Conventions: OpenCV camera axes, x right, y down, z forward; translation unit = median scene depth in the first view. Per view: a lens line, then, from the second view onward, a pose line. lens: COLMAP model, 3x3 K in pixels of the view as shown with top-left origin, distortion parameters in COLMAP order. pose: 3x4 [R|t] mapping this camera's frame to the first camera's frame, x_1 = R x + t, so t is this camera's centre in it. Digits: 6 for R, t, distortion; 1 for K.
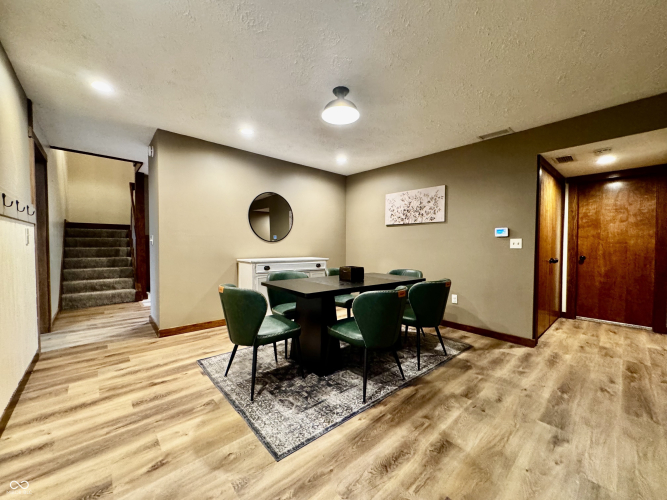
lens RADIAL K [[266.6, 0, 328.4], [0, 266.6, 250.9], [0, 0, 1]] dist [-0.002978, 0.000743]
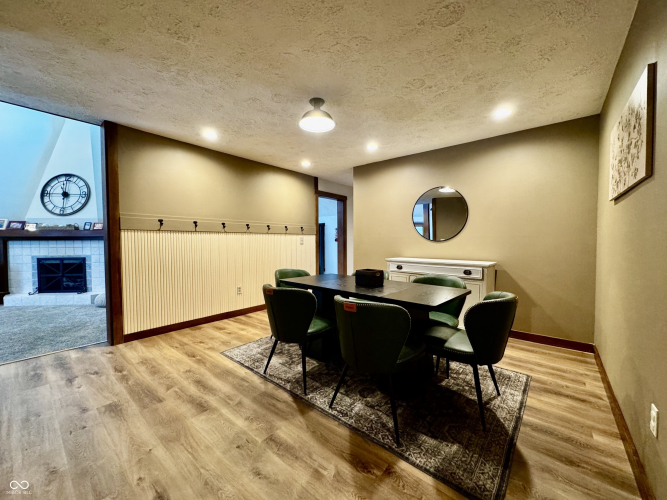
lens RADIAL K [[266.6, 0, 334.6], [0, 266.6, 250.7], [0, 0, 1]] dist [-0.002978, 0.000743]
pose [[0.148062, 0.021069, -0.988754, 0.852113], [-0.025844, 0.999514, 0.017428, -0.011373], [0.988640, 0.022973, 0.148534, 0.695414]]
